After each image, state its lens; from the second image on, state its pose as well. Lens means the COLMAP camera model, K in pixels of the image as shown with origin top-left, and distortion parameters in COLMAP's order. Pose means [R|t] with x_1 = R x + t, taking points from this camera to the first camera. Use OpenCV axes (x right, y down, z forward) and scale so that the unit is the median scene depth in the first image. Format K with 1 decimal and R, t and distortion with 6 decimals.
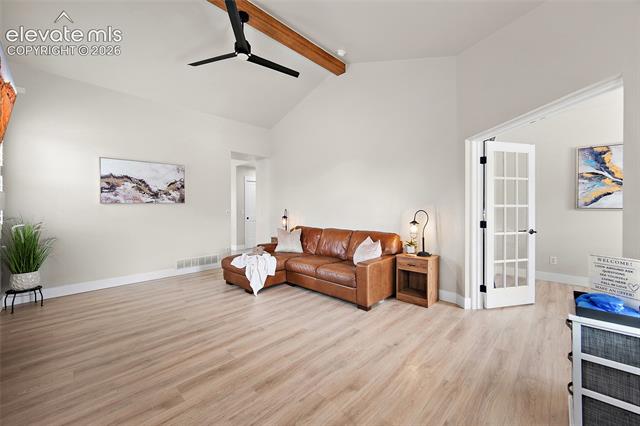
lens RADIAL K [[252.1, 0, 321.7], [0, 252.1, 209.7], [0, 0, 1]] dist [-0.000978, -0.000154]
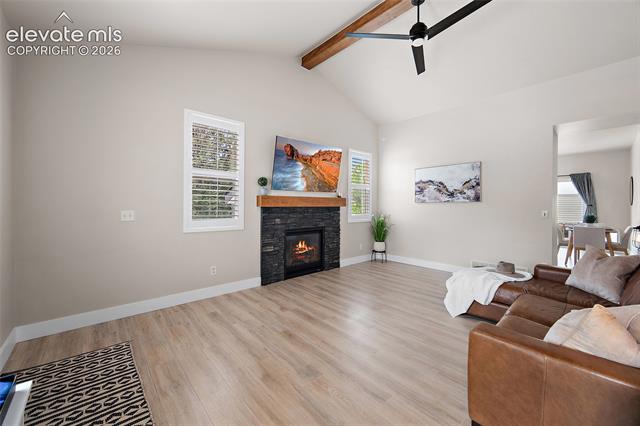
lens RADIAL K [[252.1, 0, 321.7], [0, 252.1, 209.7], [0, 0, 1]] dist [-0.000978, -0.000154]
pose [[-0.068867, 0.019829, -0.997429, 0.518139], [-0.018059, 0.999614, 0.021120, -0.006994], [0.997462, 0.019467, -0.068482, 0.585177]]
